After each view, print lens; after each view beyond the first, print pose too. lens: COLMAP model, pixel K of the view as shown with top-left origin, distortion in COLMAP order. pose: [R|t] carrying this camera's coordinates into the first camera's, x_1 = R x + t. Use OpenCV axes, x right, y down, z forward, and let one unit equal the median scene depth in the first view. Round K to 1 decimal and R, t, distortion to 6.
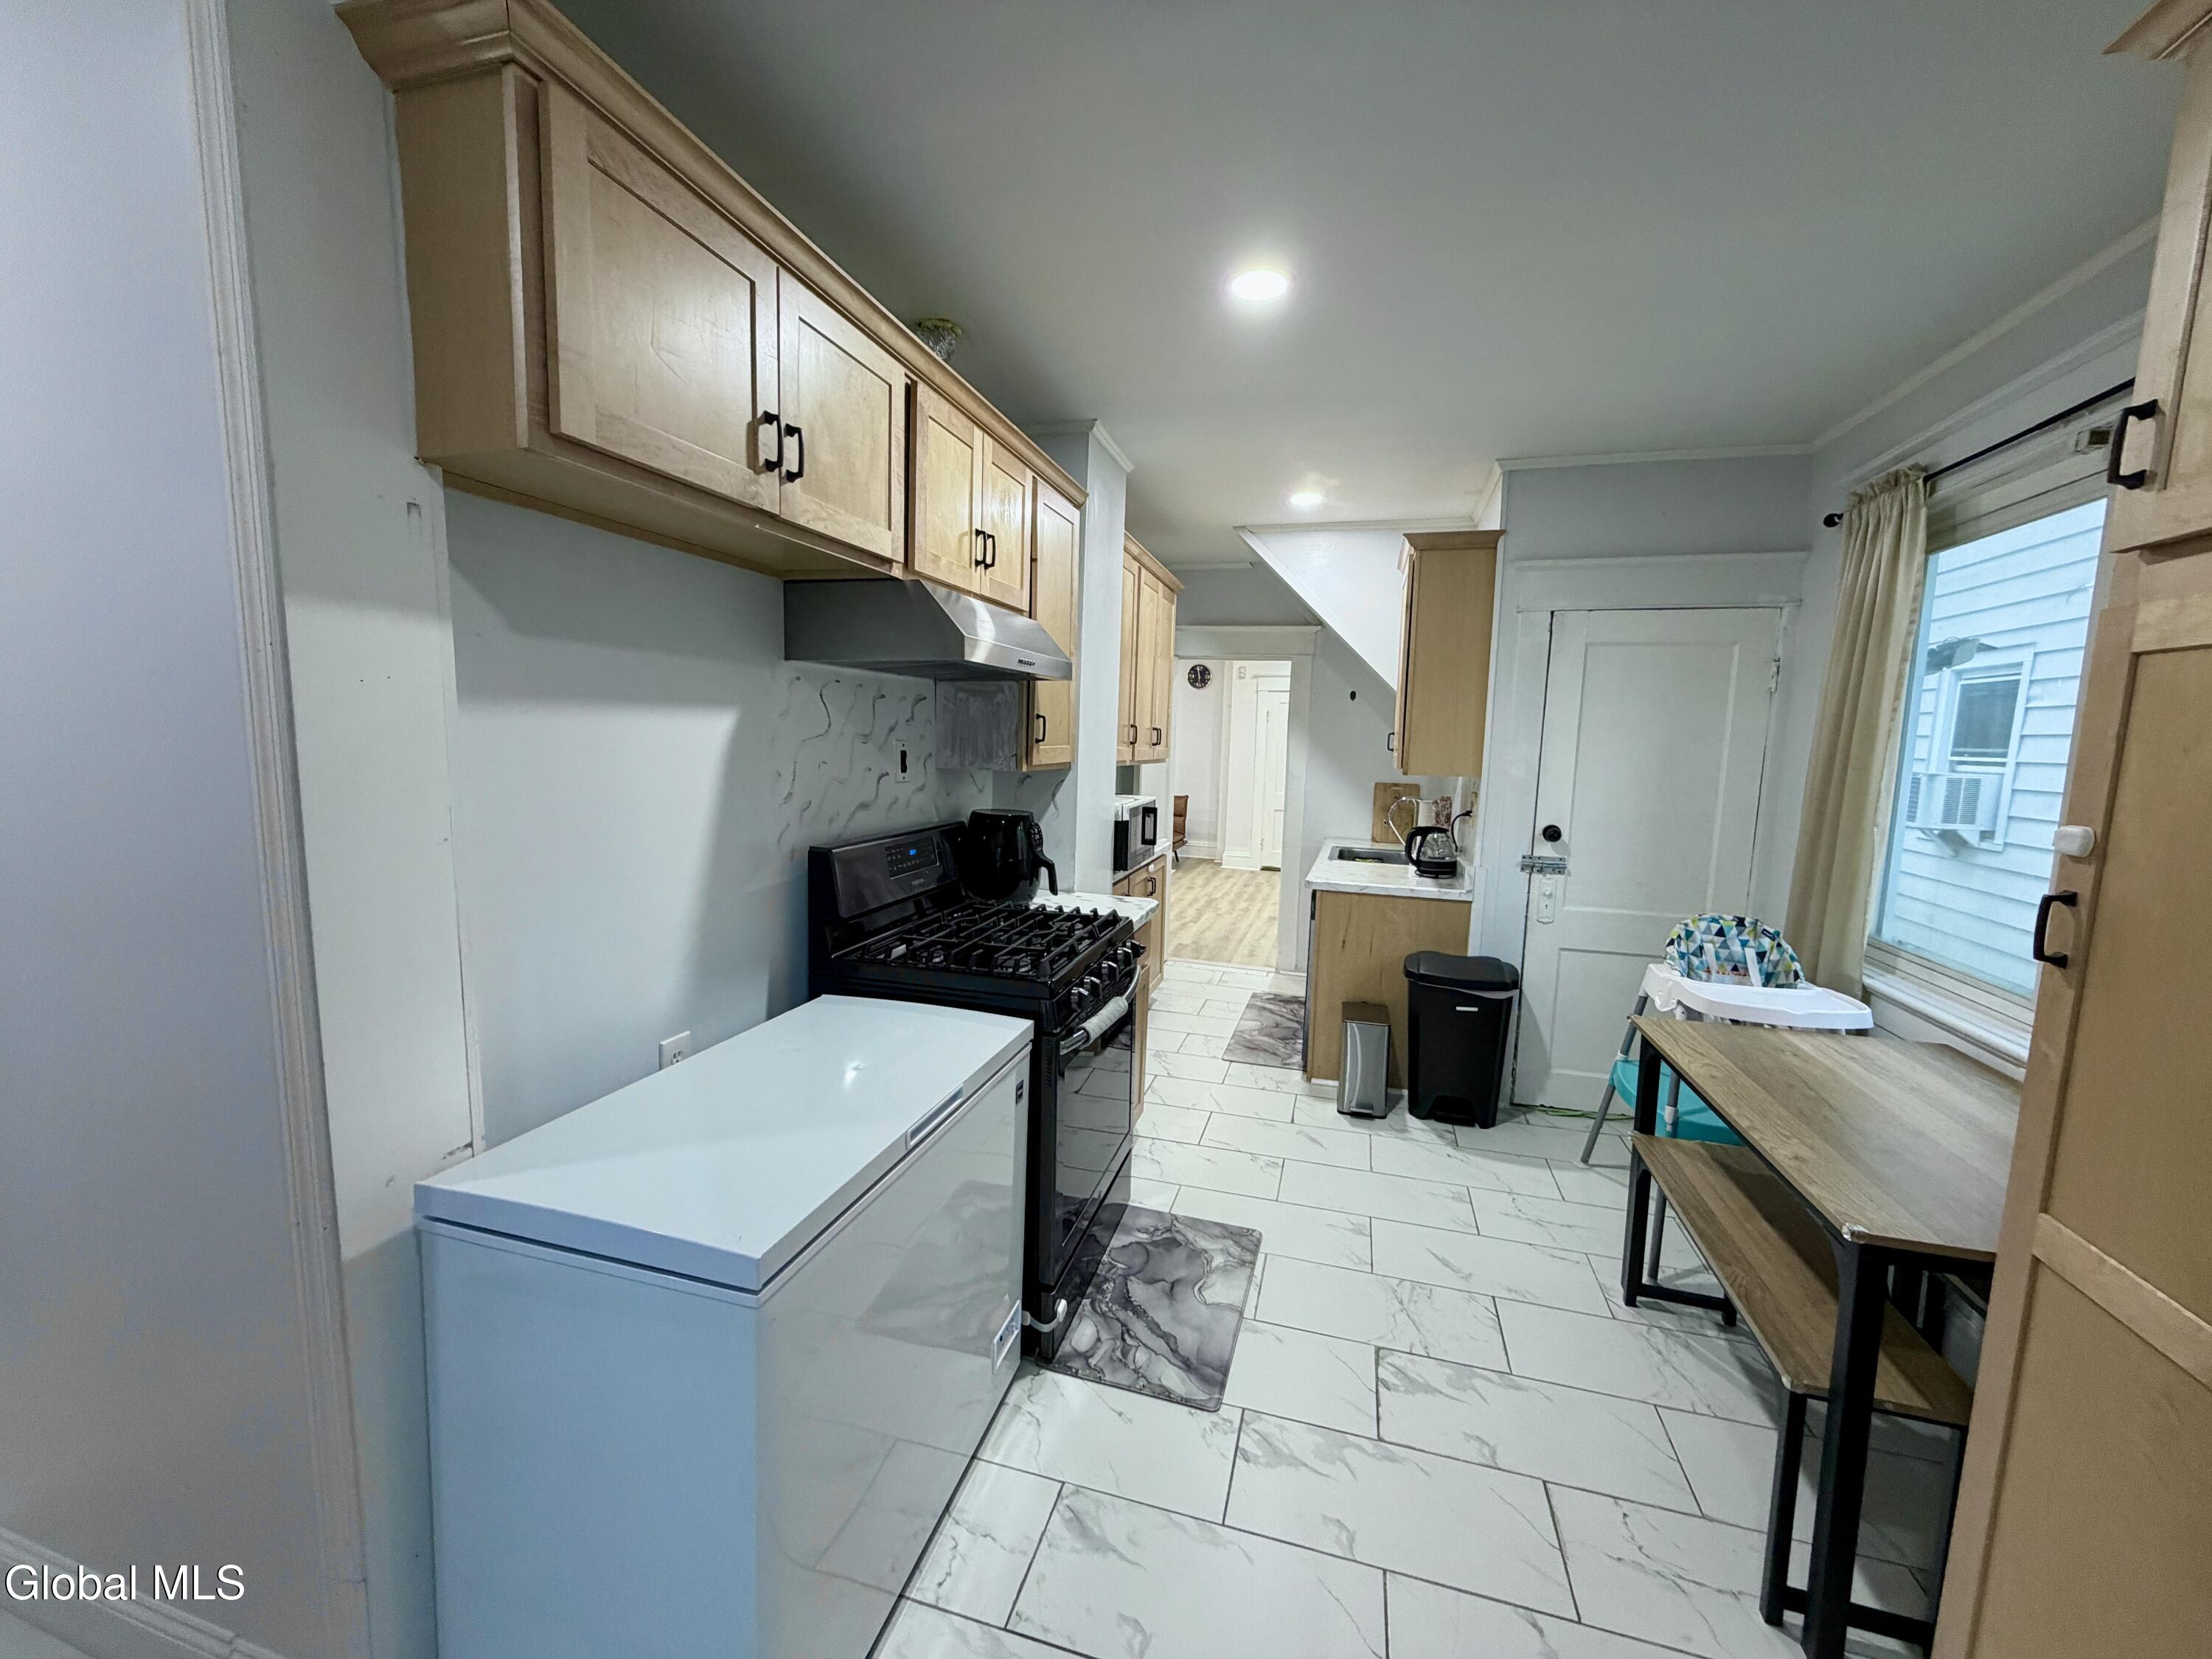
lens RADIAL K [[880.5, 0, 1098.6], [0, 880.5, 832.5], [0, 0, 1]] dist [0.000257, 0.000503]
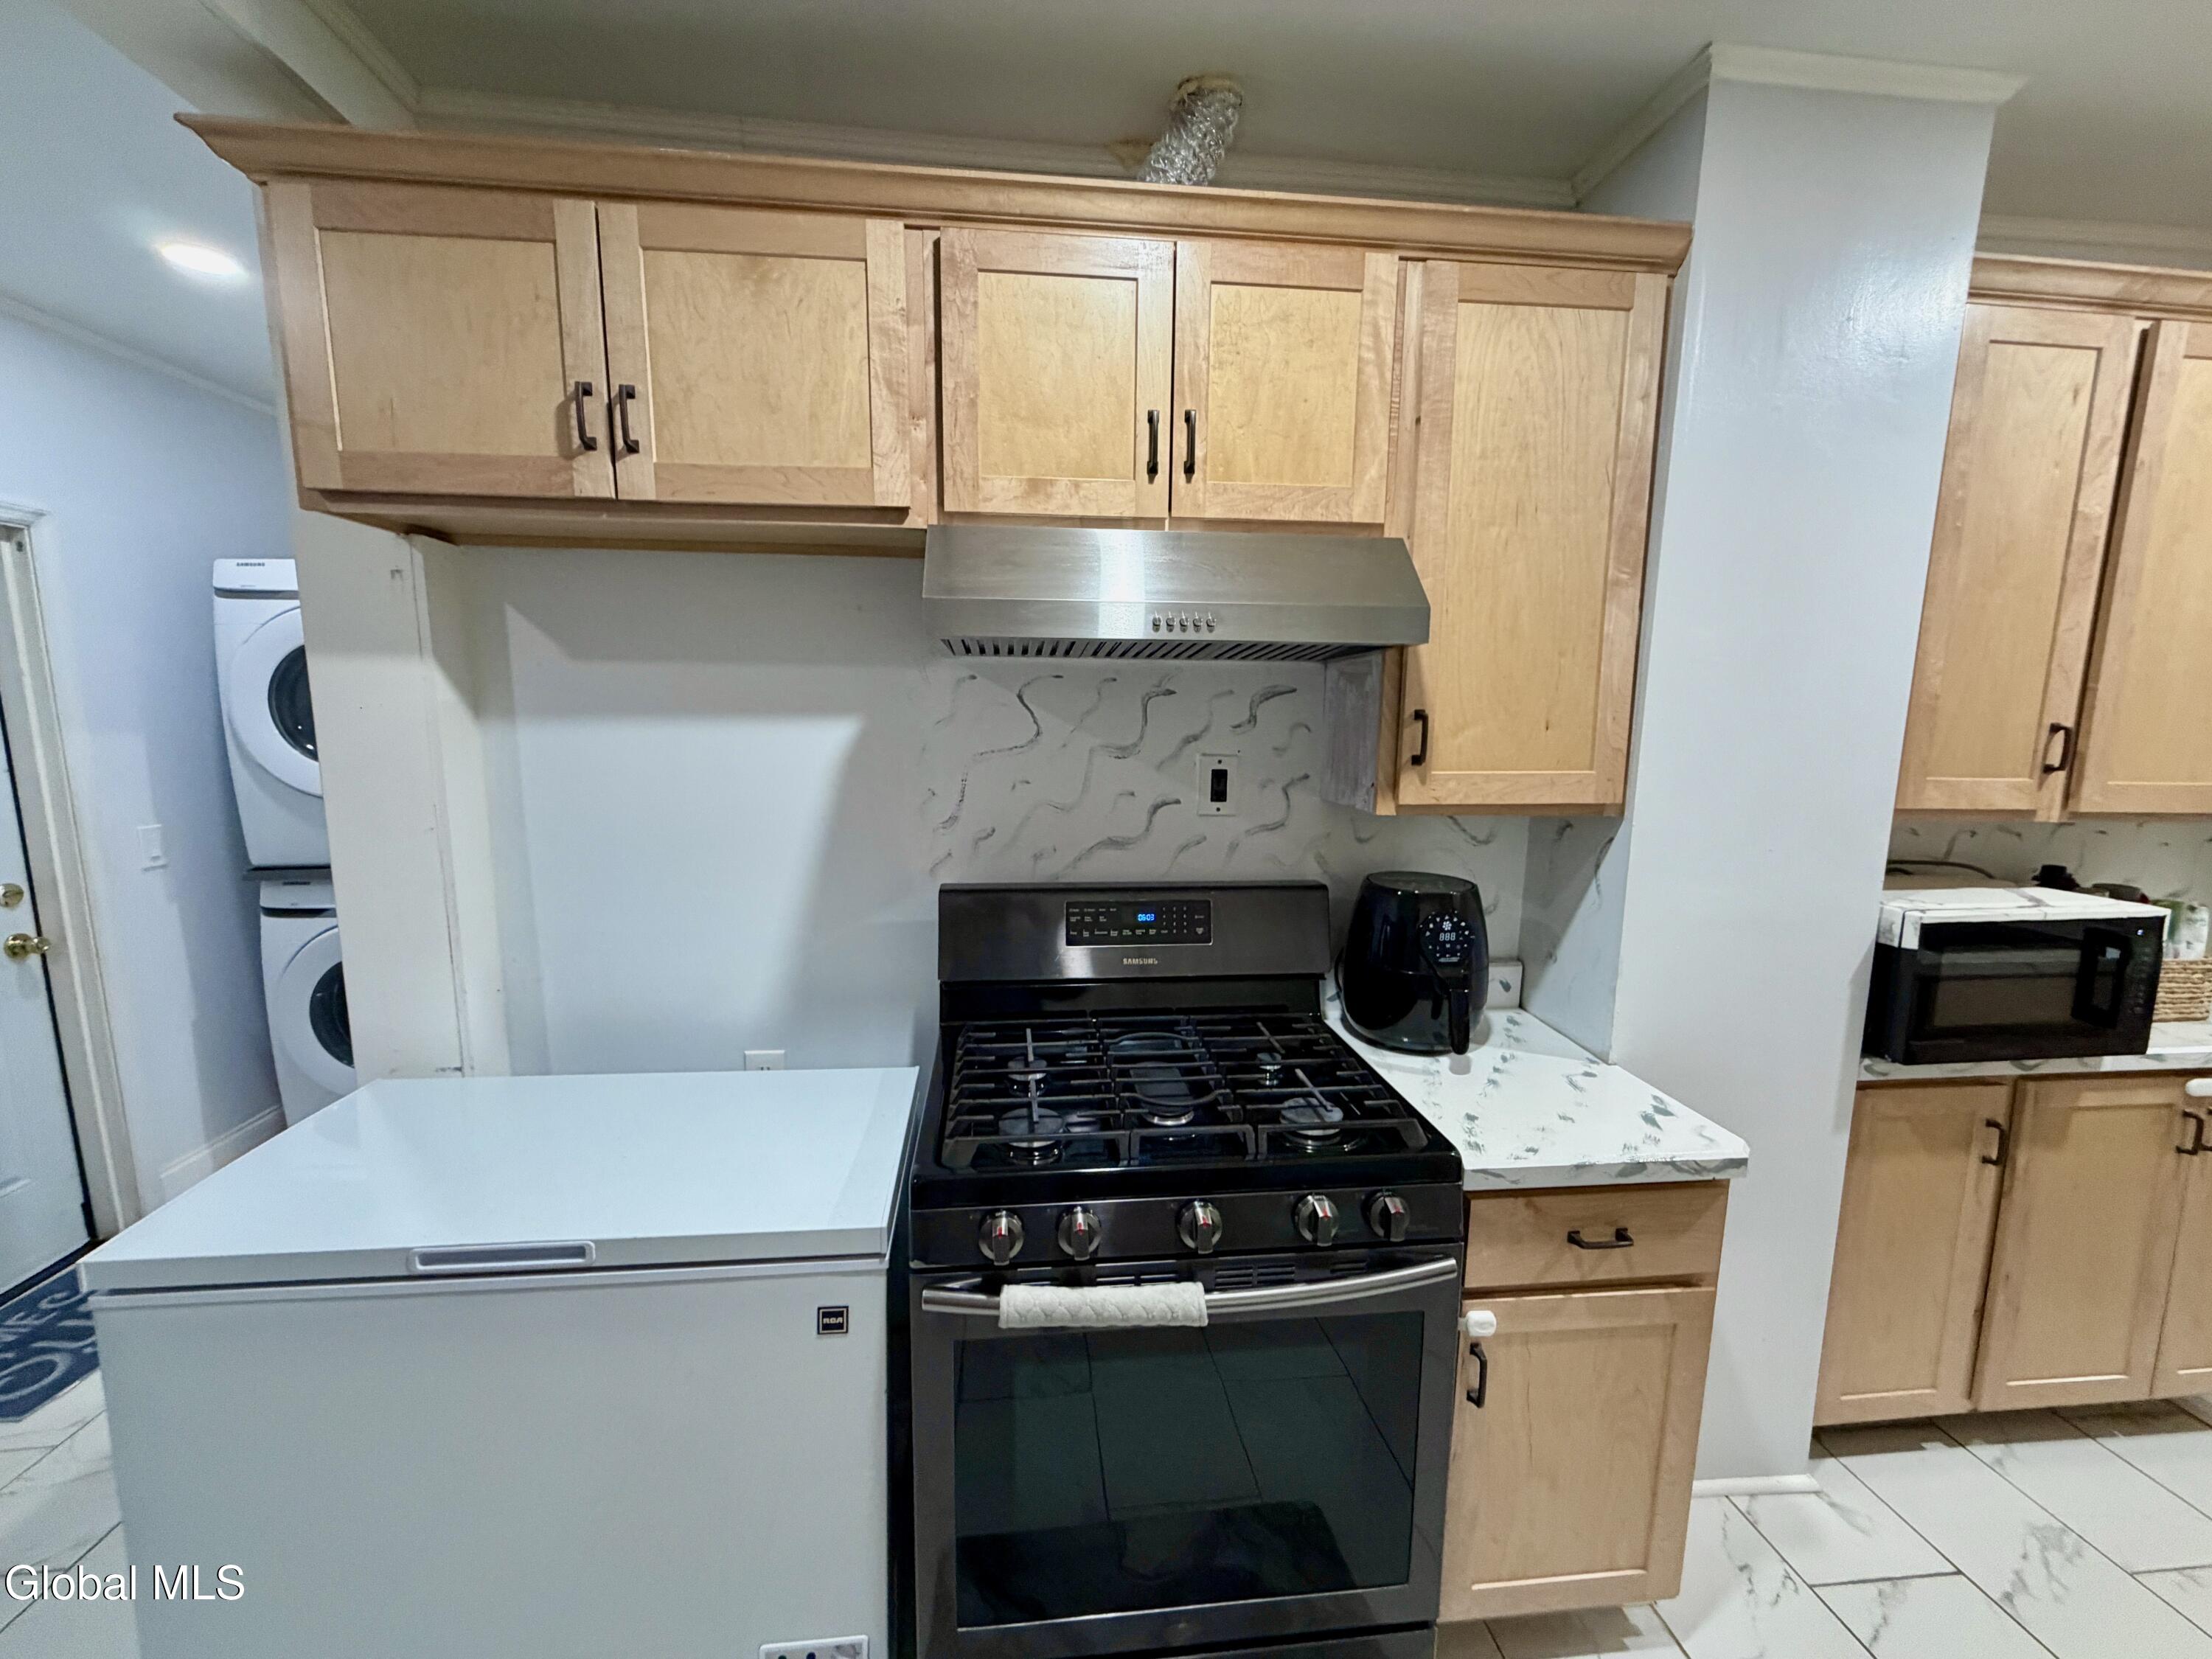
lens RADIAL K [[880.5, 0, 1100.5], [0, 880.5, 826.5], [0, 0, 1]] dist [0.000257, 0.000503]
pose [[0.383427, 0.095584, -0.918612, 0.412939], [-0.103244, 0.992832, 0.060213, -0.089005], [0.917782, 0.071754, 0.390547, 0.716156]]
